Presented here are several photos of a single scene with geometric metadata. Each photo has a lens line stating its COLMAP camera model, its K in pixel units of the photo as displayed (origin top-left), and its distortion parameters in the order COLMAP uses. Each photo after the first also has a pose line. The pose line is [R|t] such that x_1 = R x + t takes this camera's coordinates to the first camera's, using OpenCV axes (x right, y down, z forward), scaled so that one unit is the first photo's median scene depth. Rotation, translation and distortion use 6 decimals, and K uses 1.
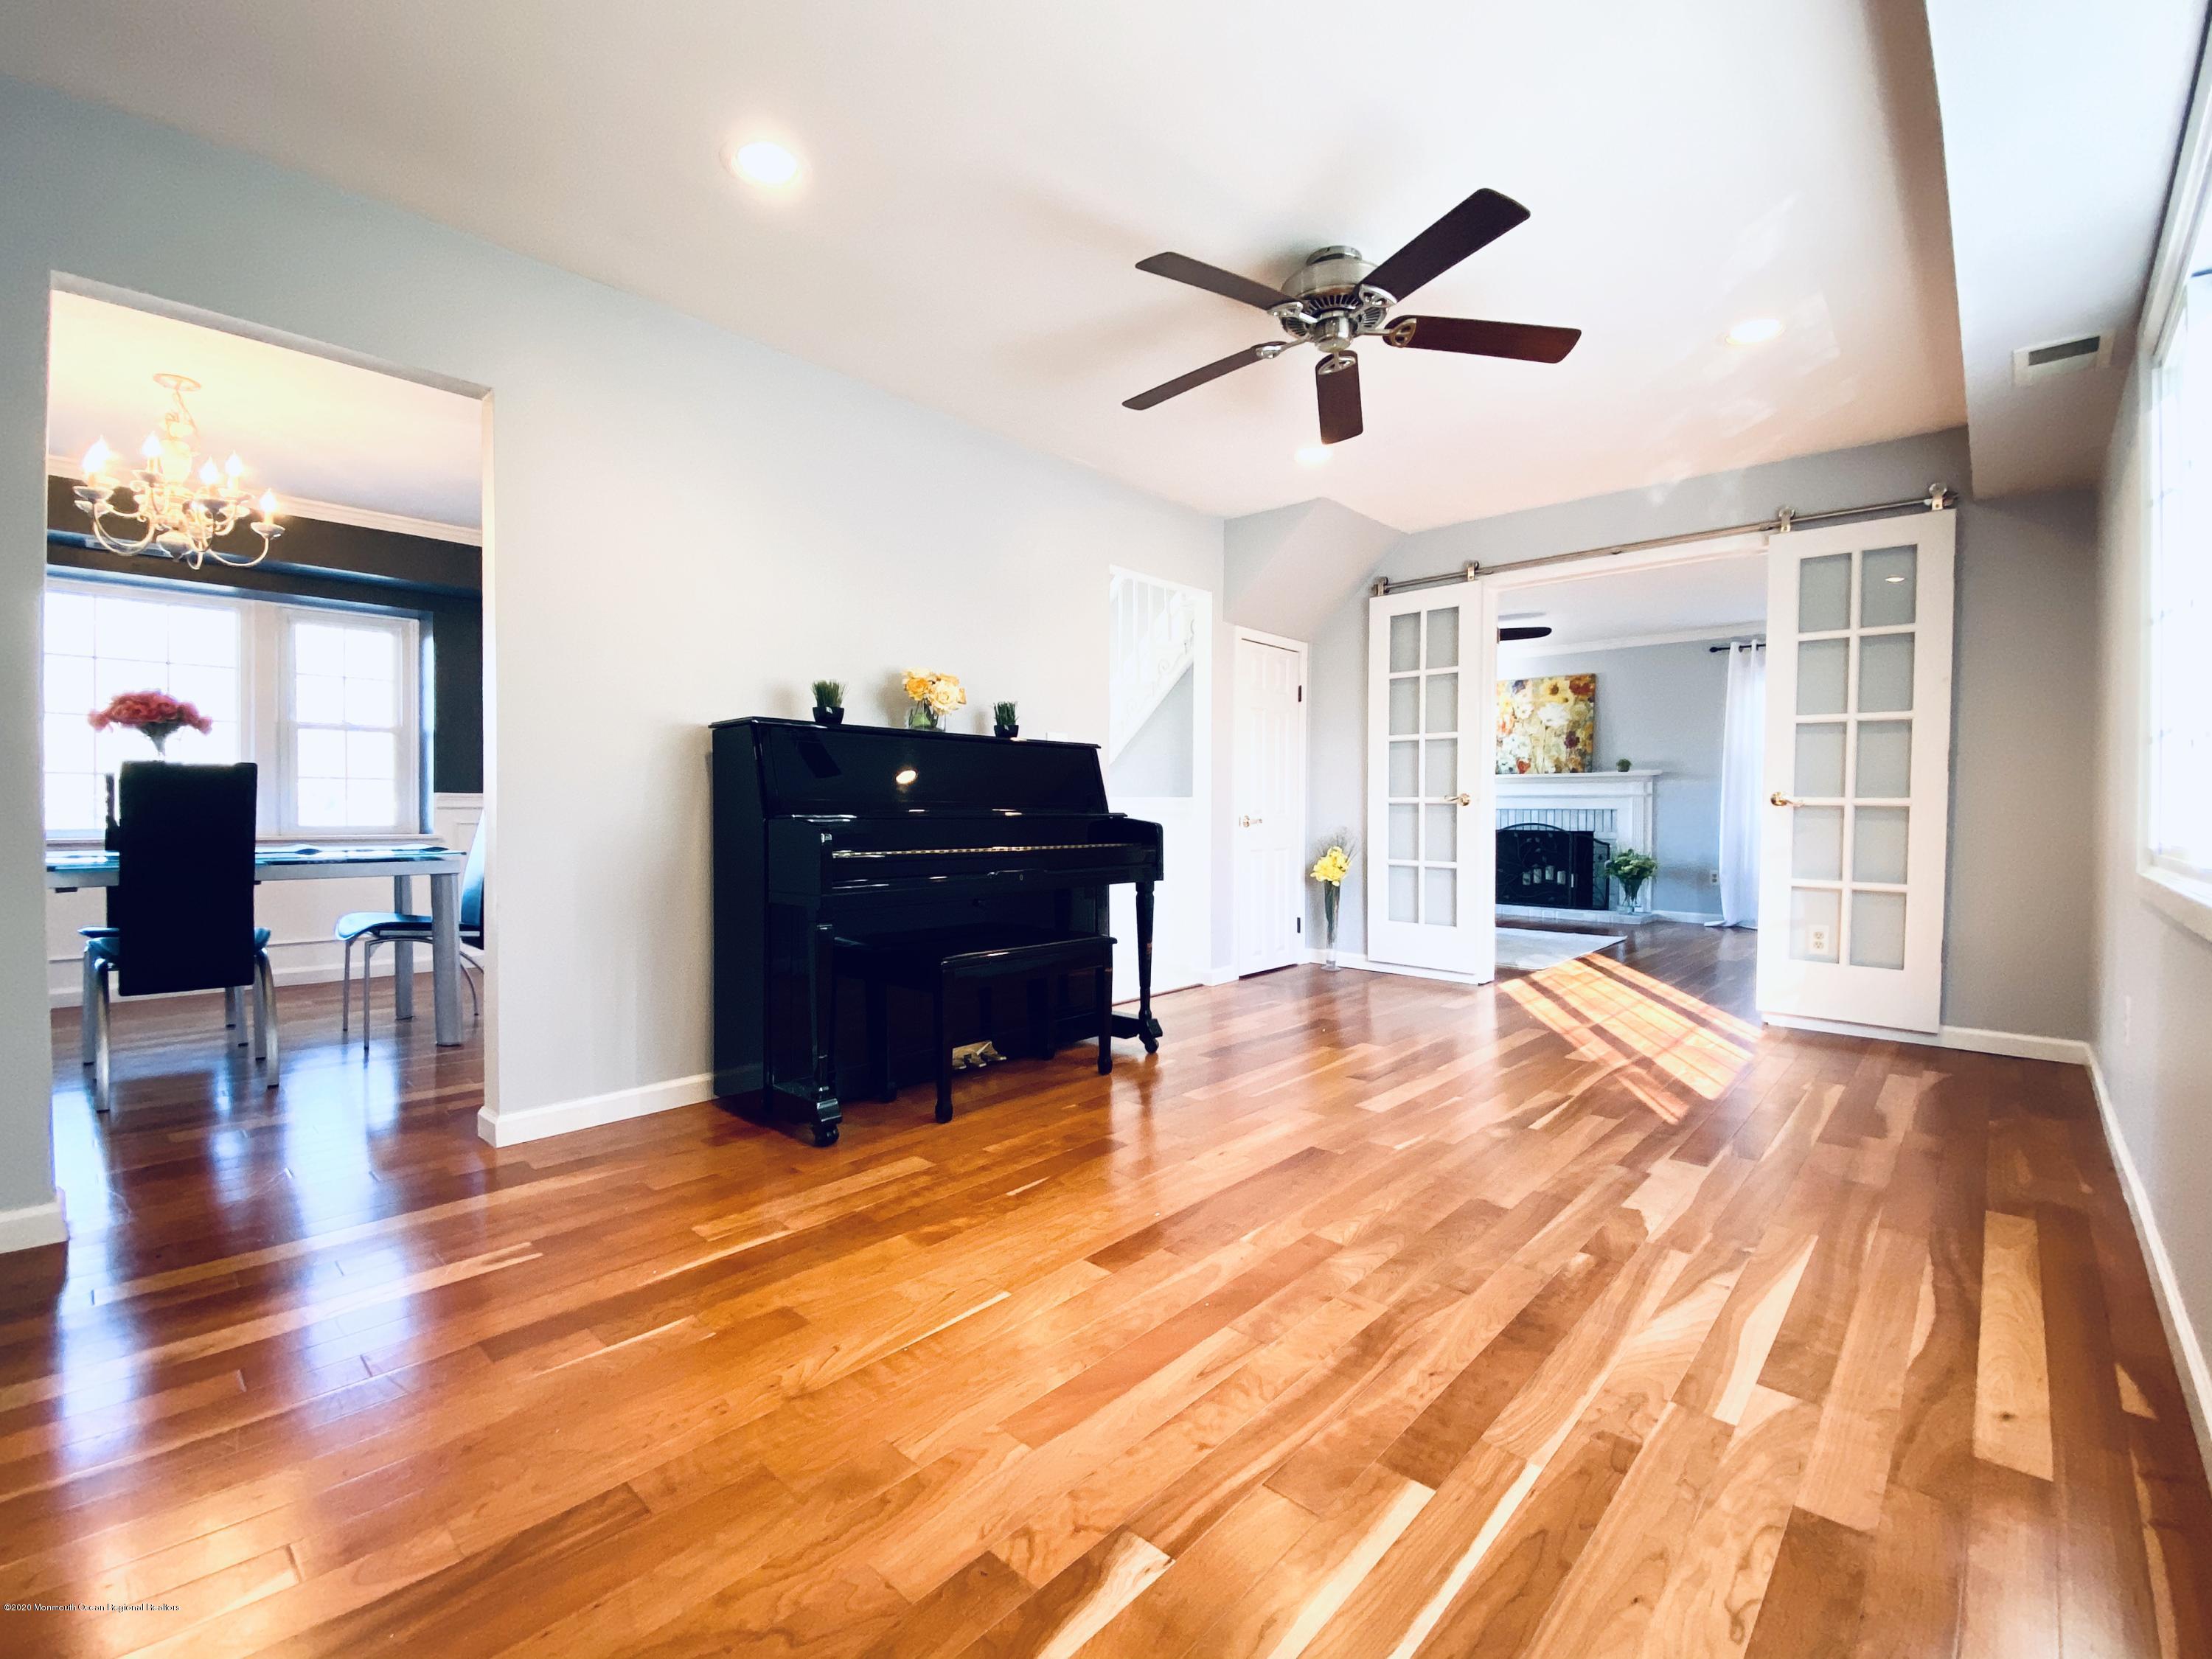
lens RADIAL K [[957.2, 0, 1093.6], [0, 957.2, 826.0], [0, 0, 1]] dist [0.017836, -0.020437]
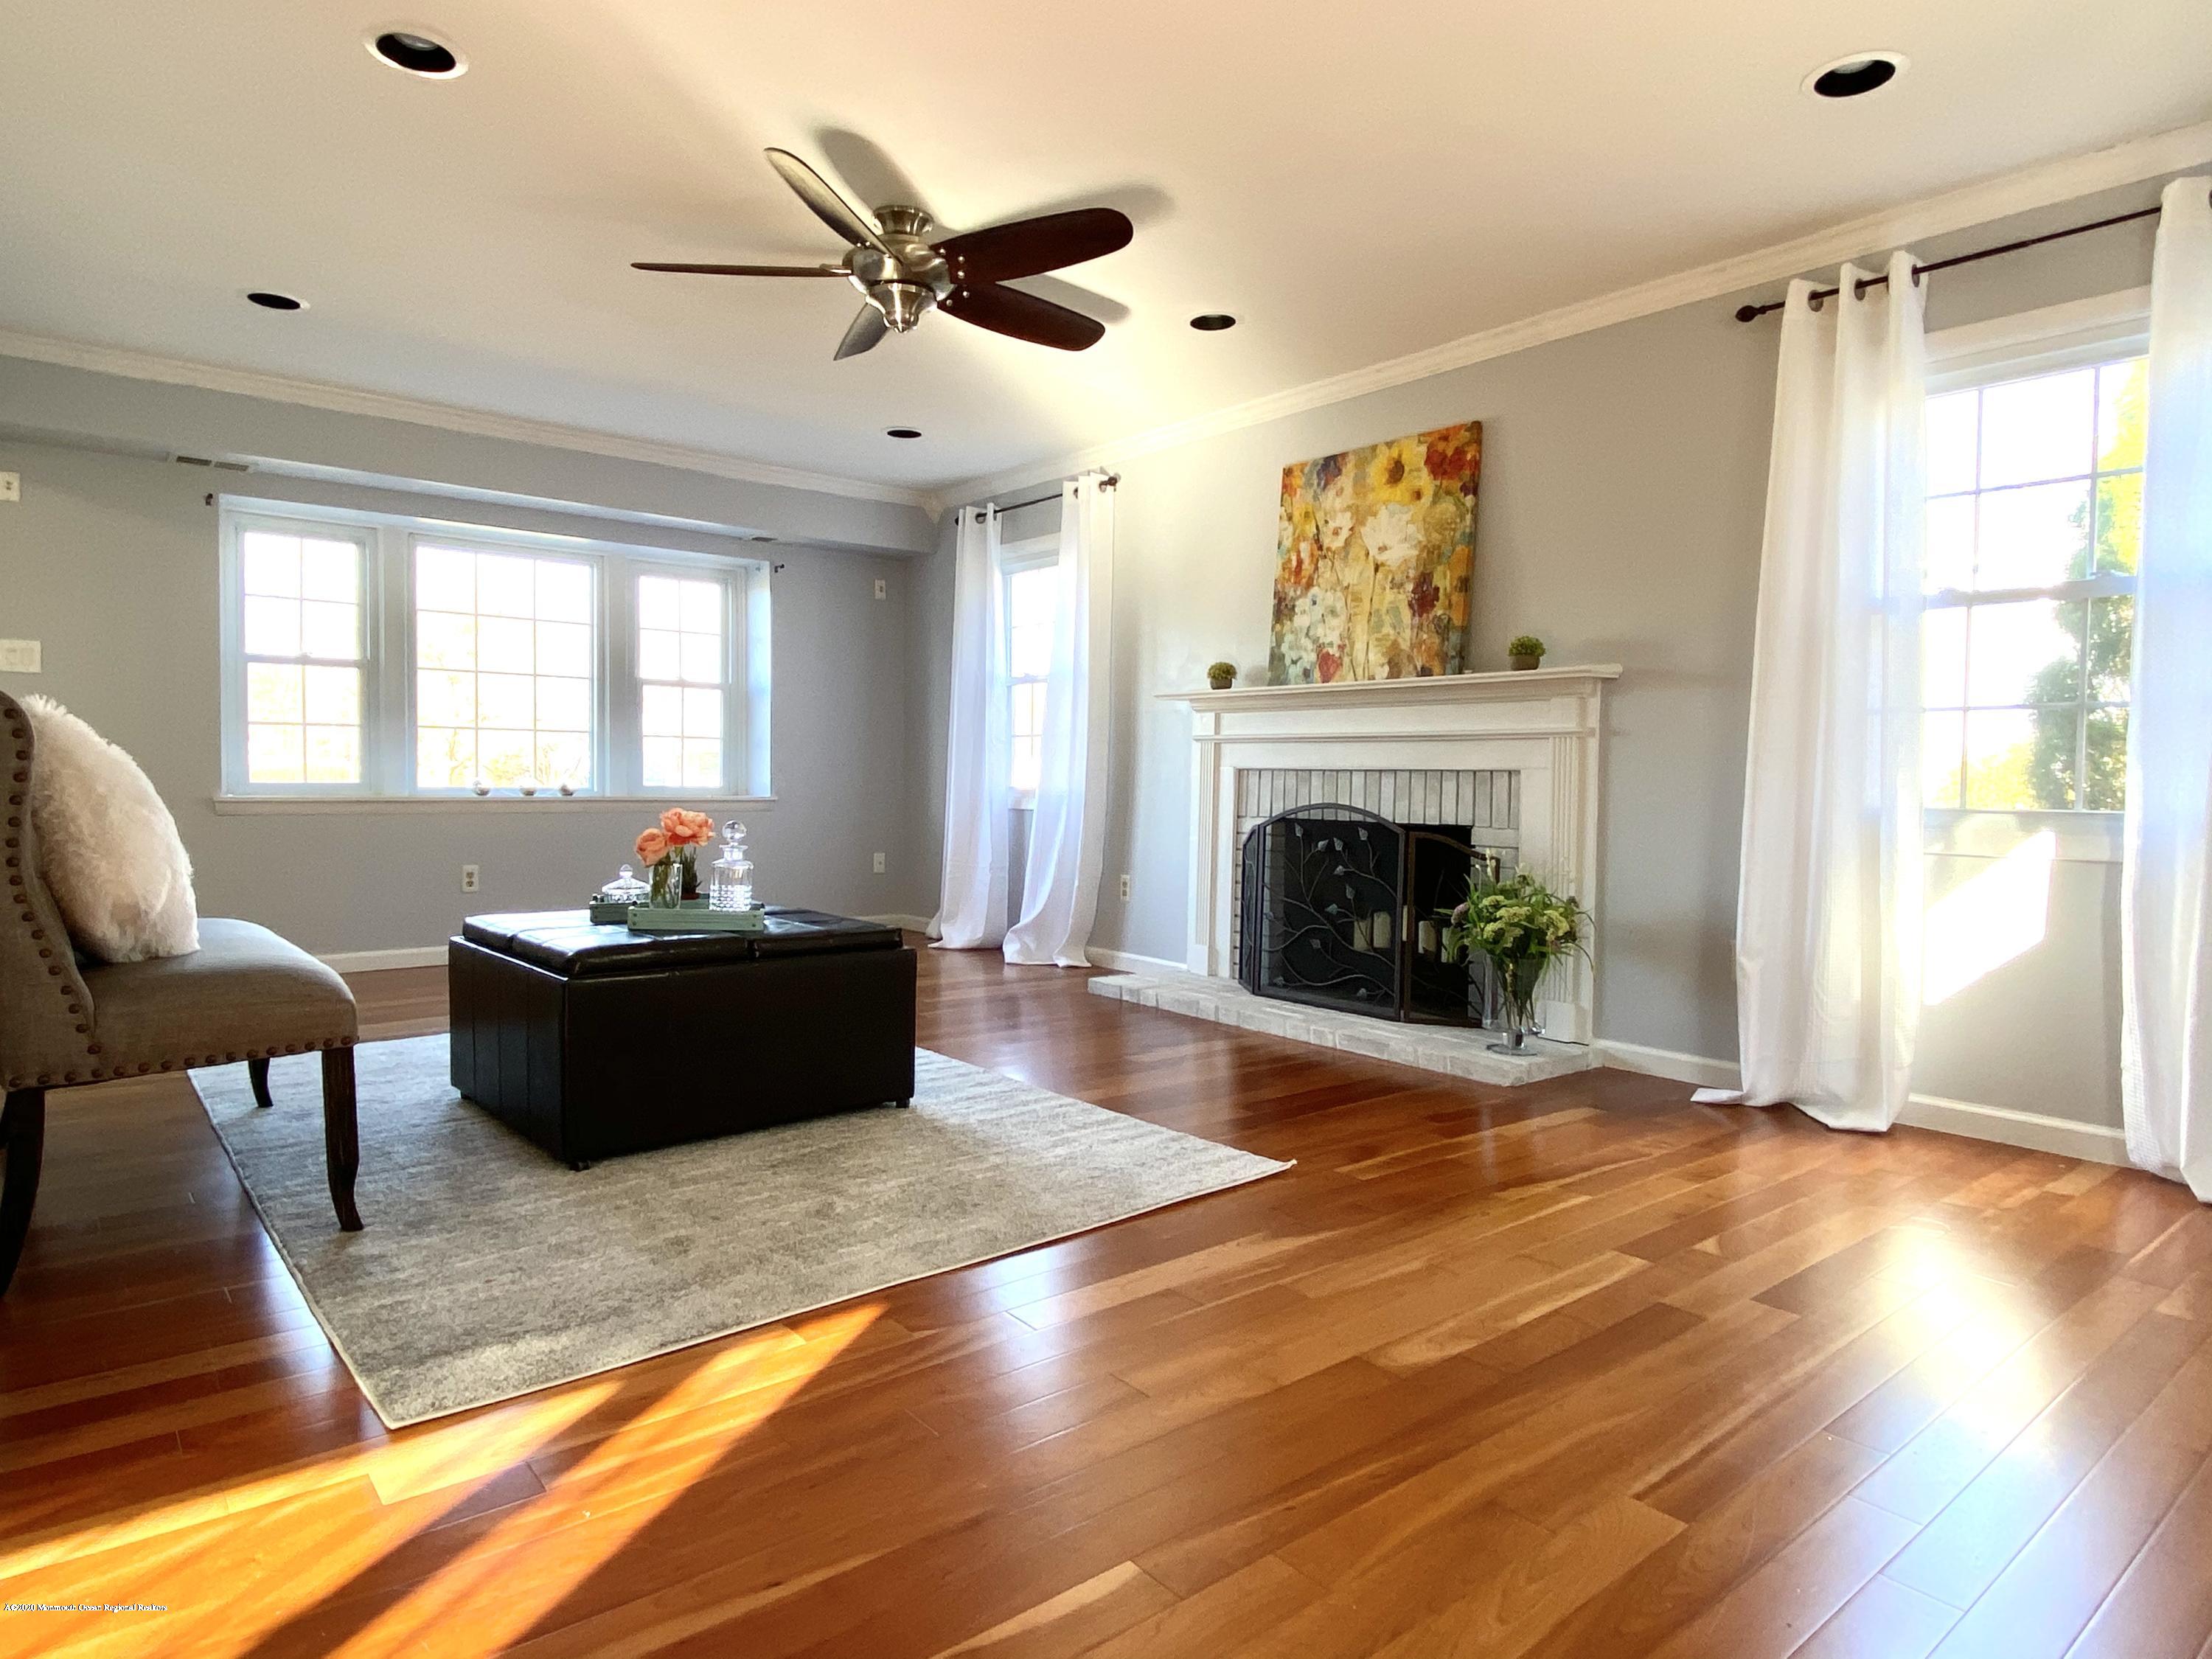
lens RADIAL K [[1295.3, 0, 1100.2], [0, 1295.3, 825.4], [0, 0, 1]] dist [0.062703, -0.060630]
pose [[0.992365, 0.012807, -0.122671, 0.946786], [-0.010669, 0.999780, 0.018069, -0.006116], [0.122875, -0.016623, 0.992283, 0.982553]]
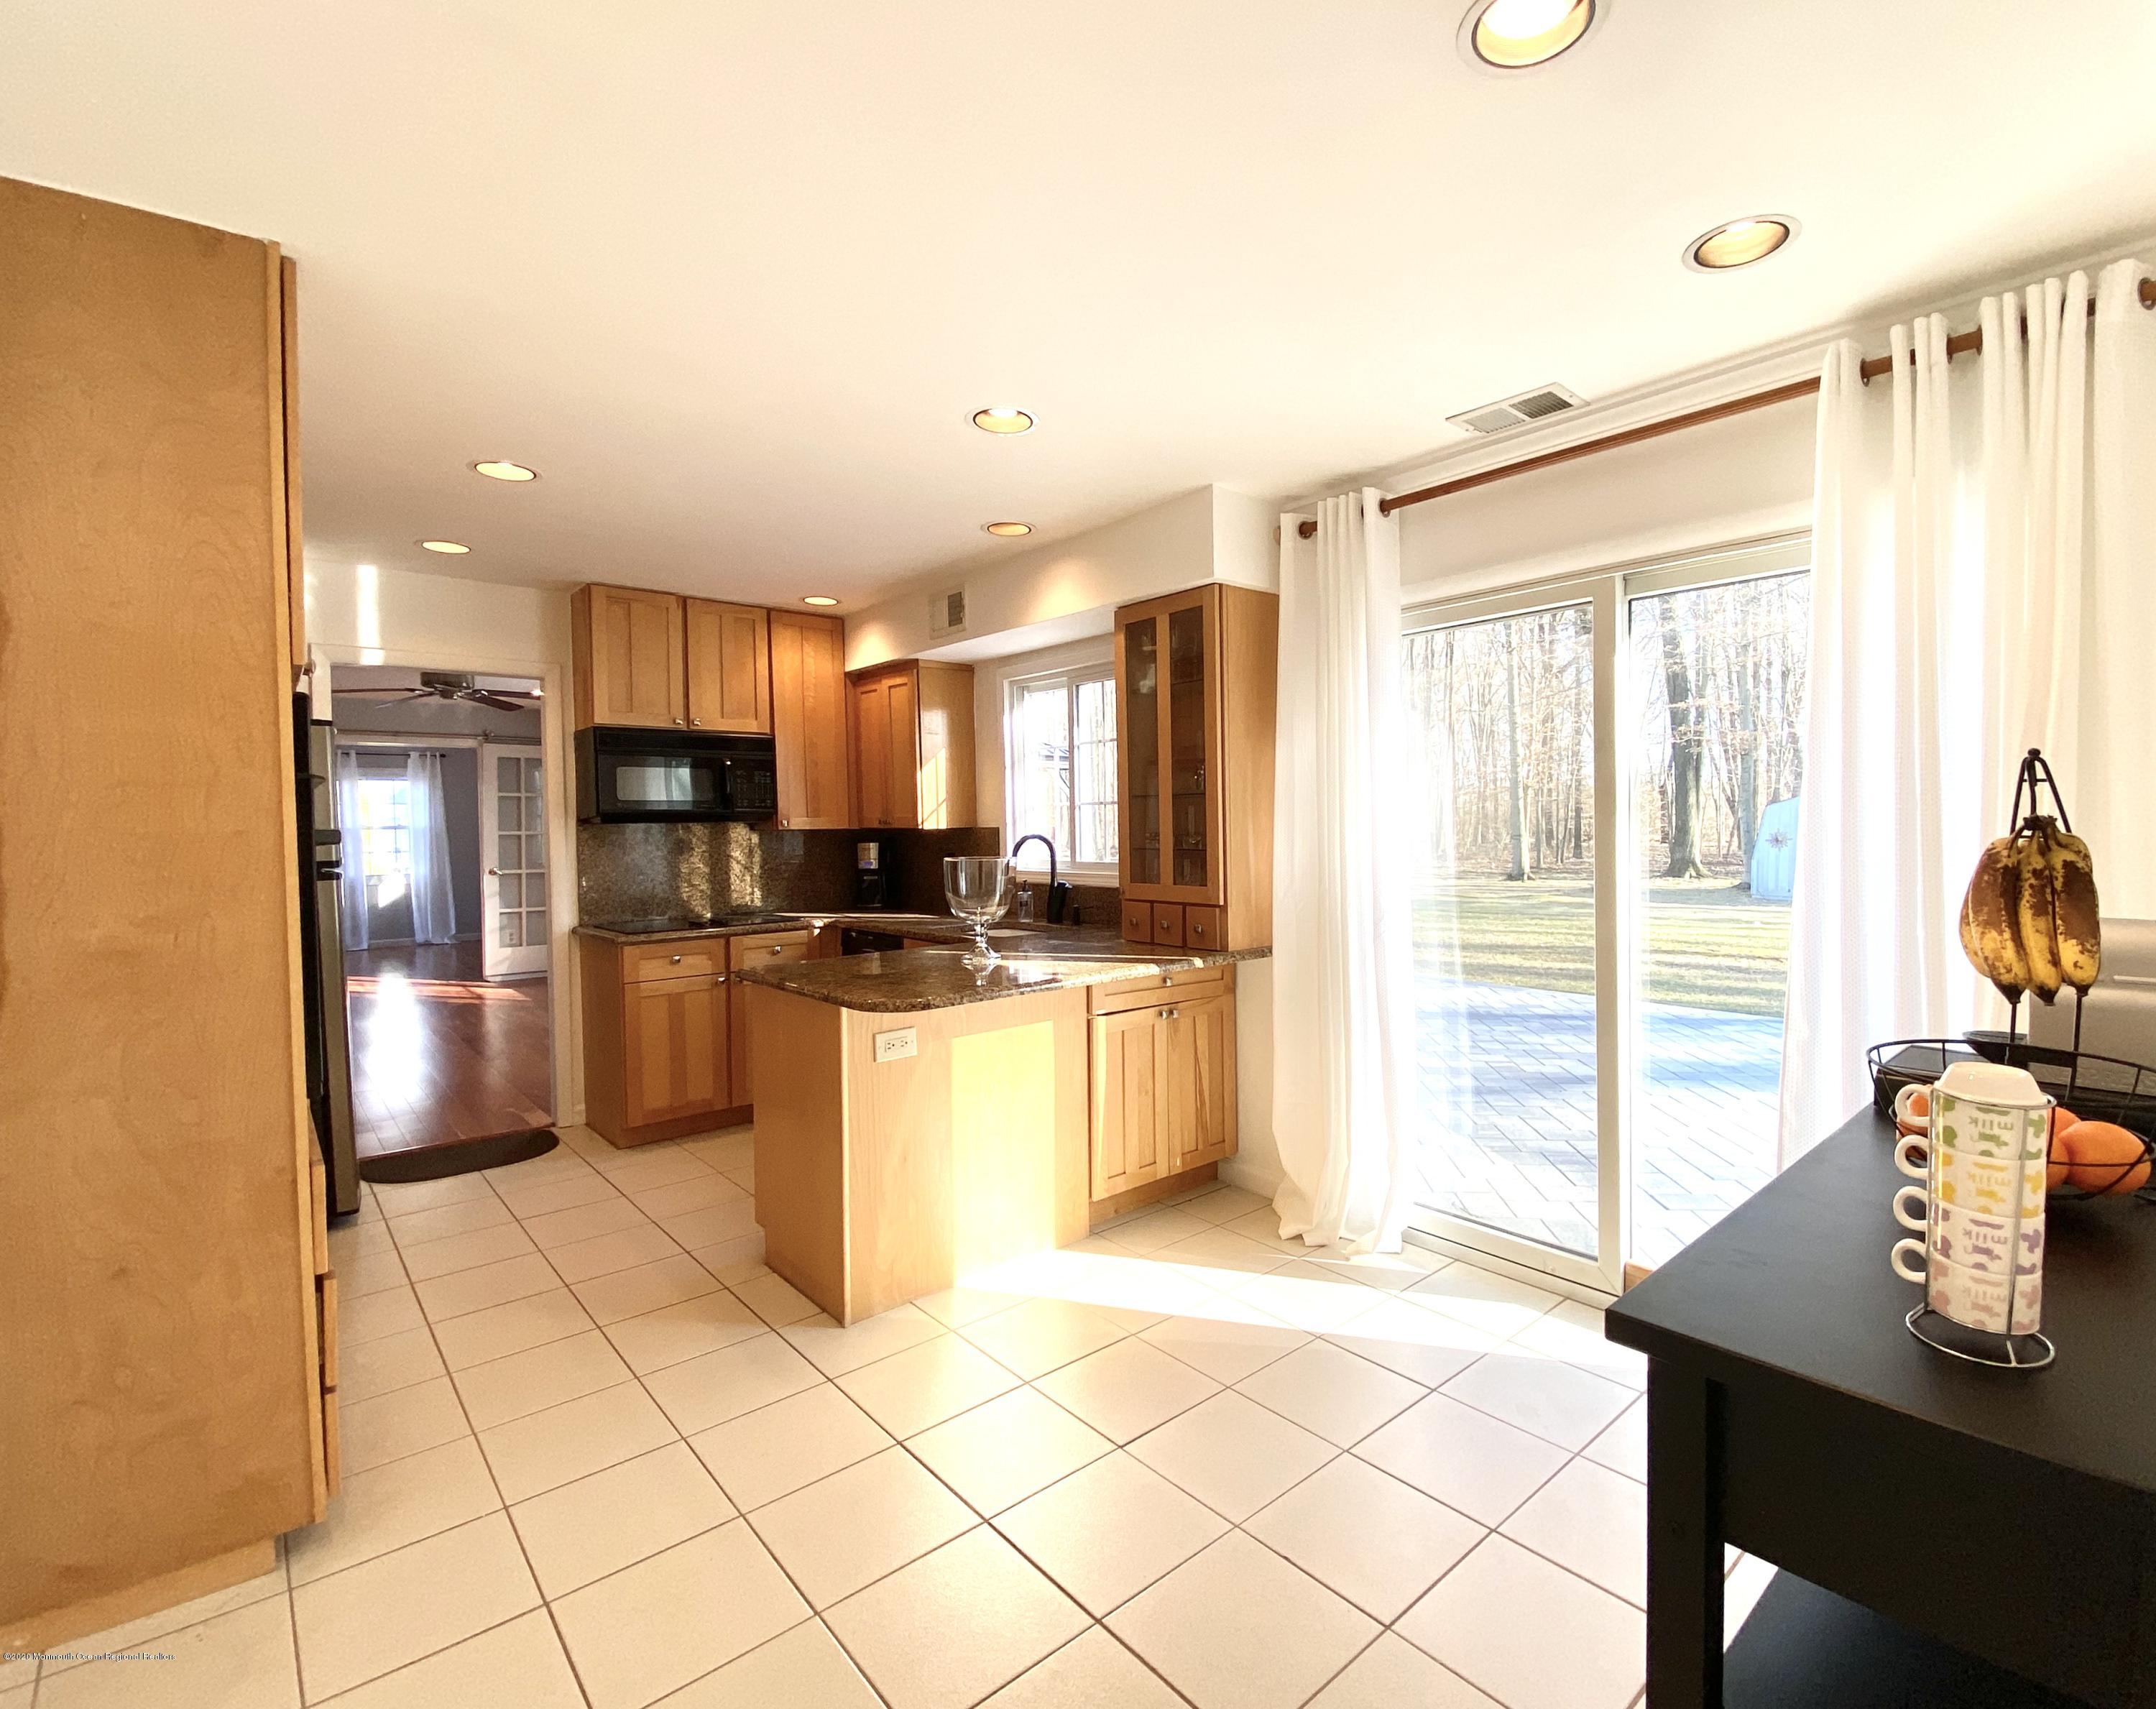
lens RADIAL K [[992.7, 0, 1049.1], [0, 992.7, 849.1], [0, 0, 1]] dist [0.000150, -0.000321]
pose [[0.131419, -0.026073, 0.990984, -1.261824], [0.032274, 0.999237, 0.022010, -0.083490], [-0.990801, 0.029091, 0.132161, -0.468675]]
